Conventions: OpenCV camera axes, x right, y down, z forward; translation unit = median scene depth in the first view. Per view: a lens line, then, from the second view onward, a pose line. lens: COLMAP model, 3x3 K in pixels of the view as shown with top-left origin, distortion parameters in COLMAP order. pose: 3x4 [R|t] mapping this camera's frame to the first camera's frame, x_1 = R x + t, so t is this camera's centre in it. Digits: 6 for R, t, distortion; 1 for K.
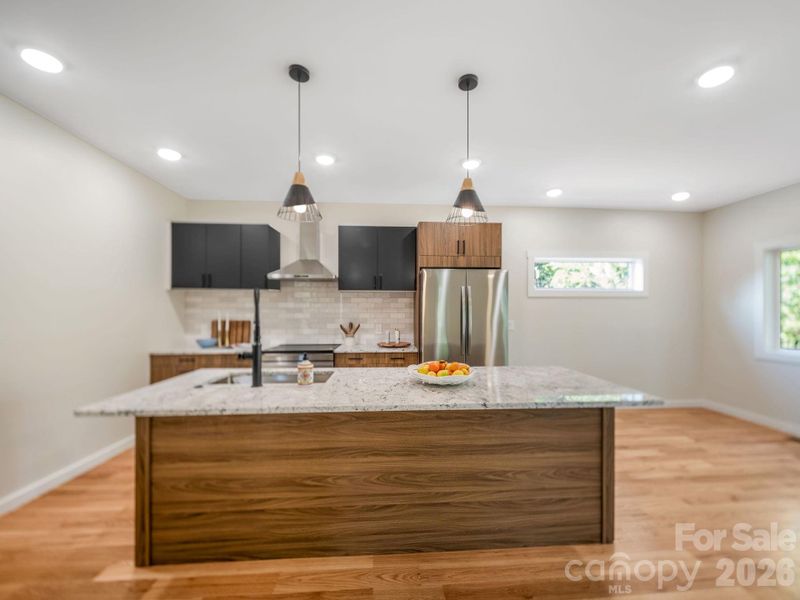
lens RADIAL K [[326.6, 0, 410.7], [0, 326.6, 310.1], [0, 0, 1]] dist [0.000252, -0.000127]
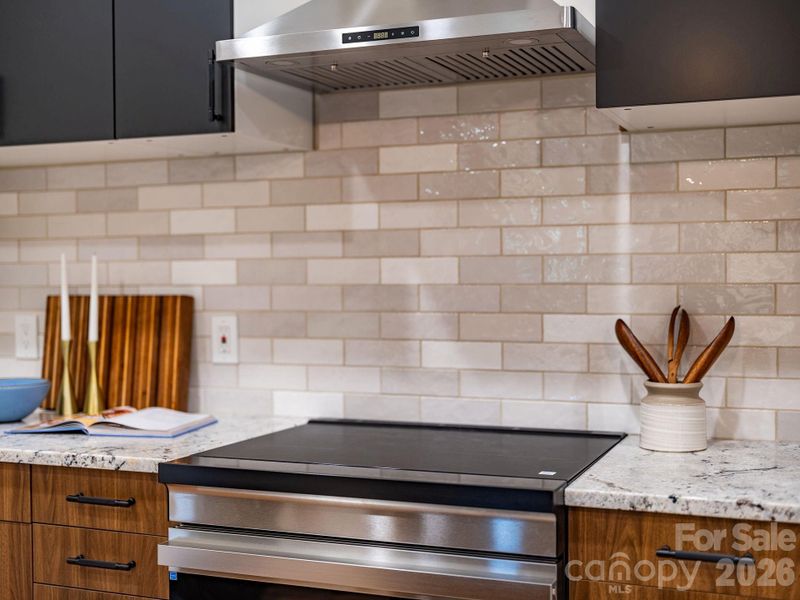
lens RADIAL K [[1057.4, 0, 400.0], [0, 1057.4, 300.0], [0, 0, 1]] dist [-0.013800, 0.002806]
pose [[0.896564, 0.001825, -0.442910, -0.080855], [0.012594, 0.999482, 0.029611, 0.017847], [0.442735, -0.032126, 0.896077, 0.510520]]
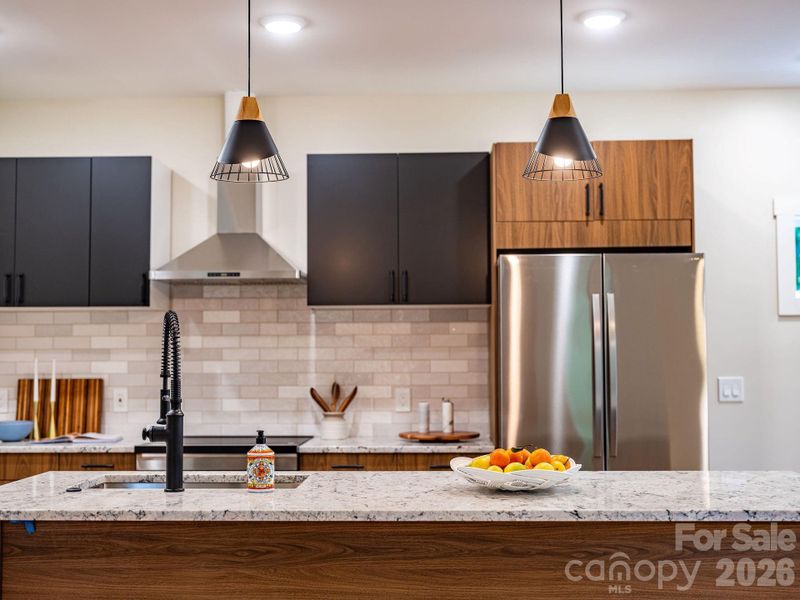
lens RADIAL K [[1057.4, 0, 400.0], [0, 1057.4, 300.0], [0, 0, 1]] dist [-0.013800, 0.002806]
pose [[0.993820, -0.013425, -0.110185, 0.053125], [0.007673, 0.998594, -0.052460, 0.004539], [0.110734, 0.051290, 0.992526, -0.369982]]
